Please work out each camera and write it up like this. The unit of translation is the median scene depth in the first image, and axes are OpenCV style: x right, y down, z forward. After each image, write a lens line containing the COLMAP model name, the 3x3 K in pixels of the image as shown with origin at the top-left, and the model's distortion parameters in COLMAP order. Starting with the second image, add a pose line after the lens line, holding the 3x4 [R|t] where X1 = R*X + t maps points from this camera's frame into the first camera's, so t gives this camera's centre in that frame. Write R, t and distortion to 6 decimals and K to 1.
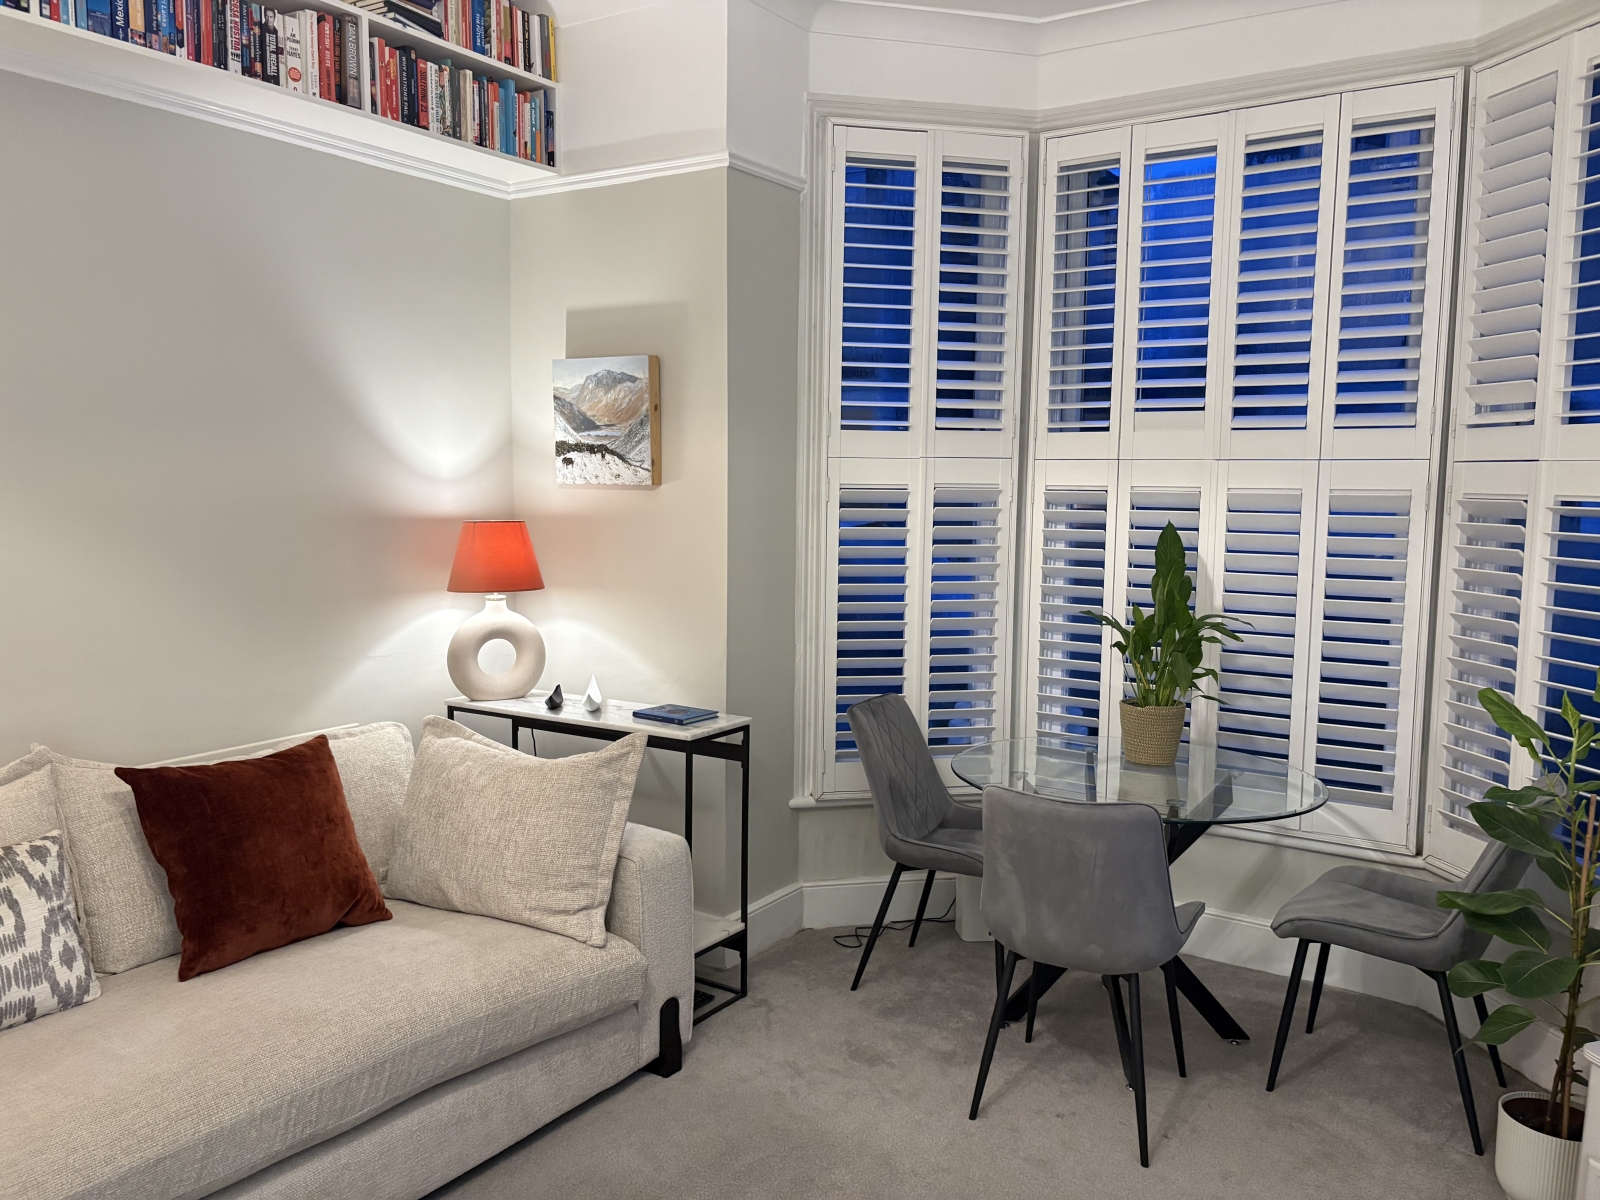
lens RADIAL K [[1244.7, 0, 802.6], [0, 1244.7, 593.1], [0, 0, 1]] dist [0.201845, -0.086851]
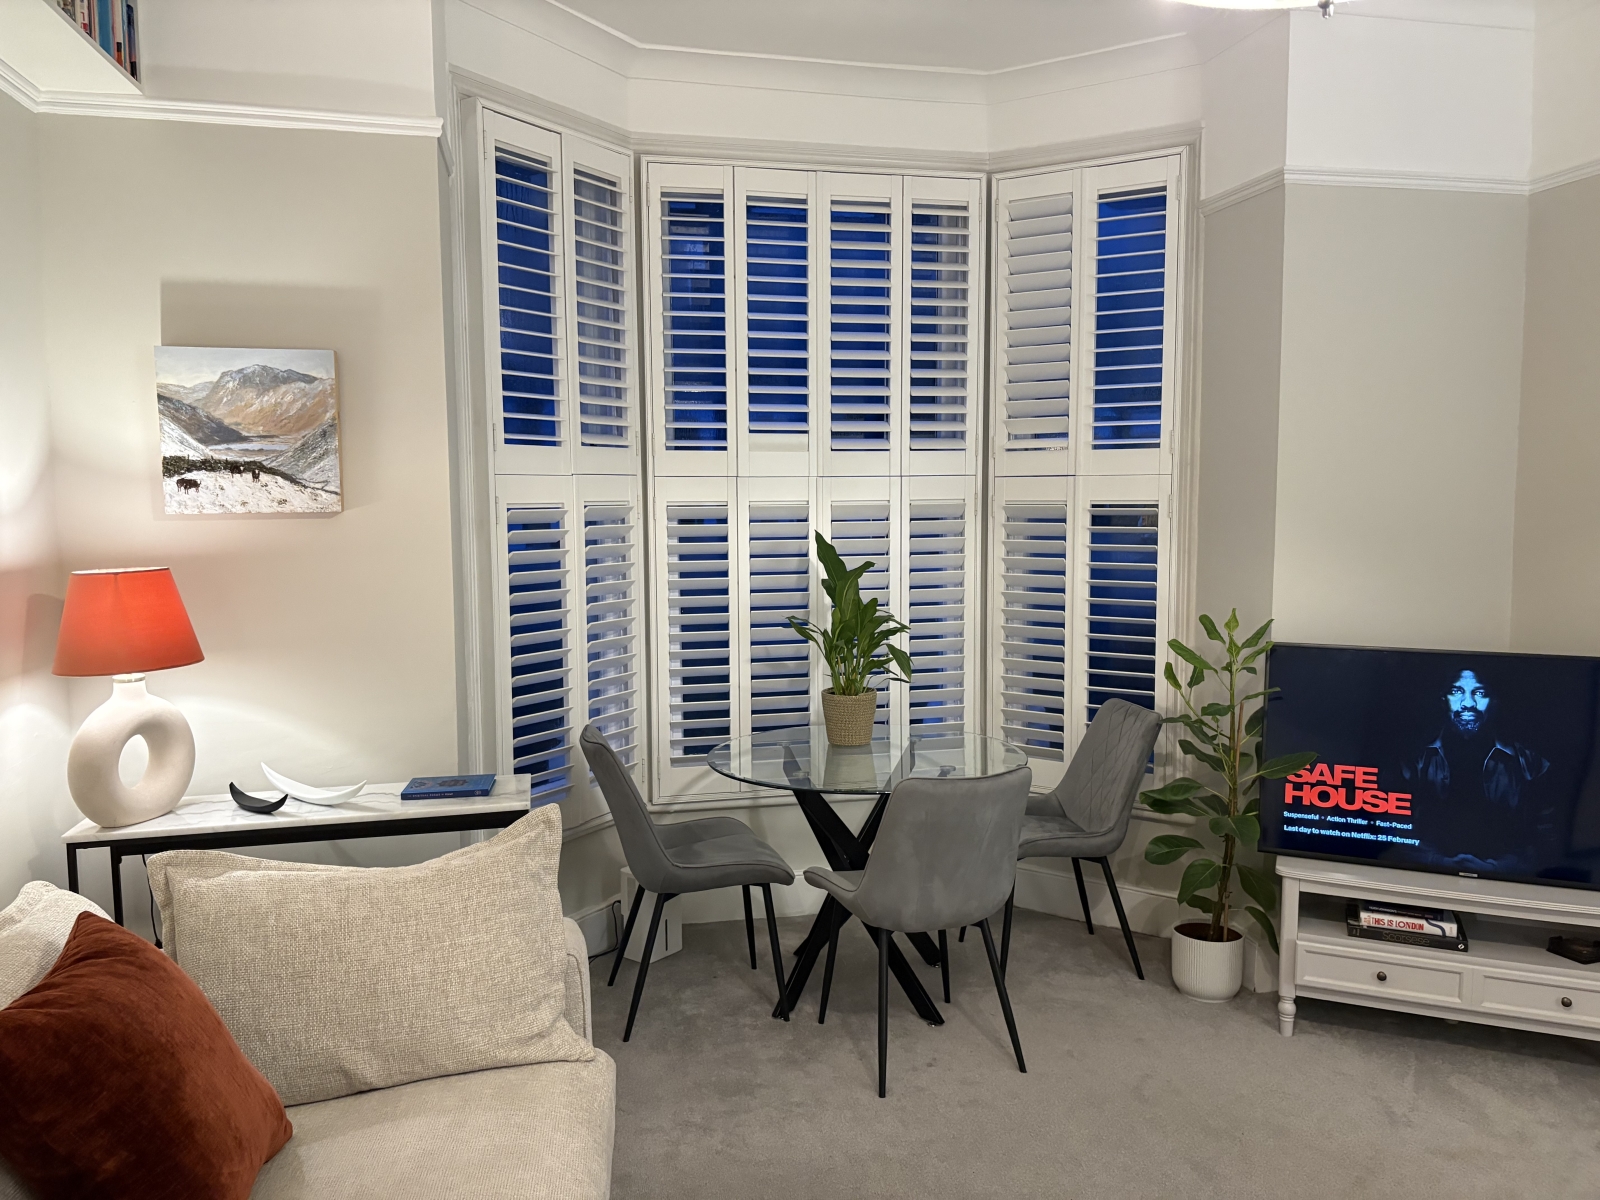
lens RADIAL K [[1203.6, 0, 798.7], [0, 1203.6, 605.9], [0, 0, 1]] dist [0.205029, -0.163770]
pose [[0.735994, -0.087238, 0.671344, -0.432702], [0.083821, 0.995775, 0.037503, -0.030901], [-0.671779, 0.028671, 0.740196, 0.212963]]
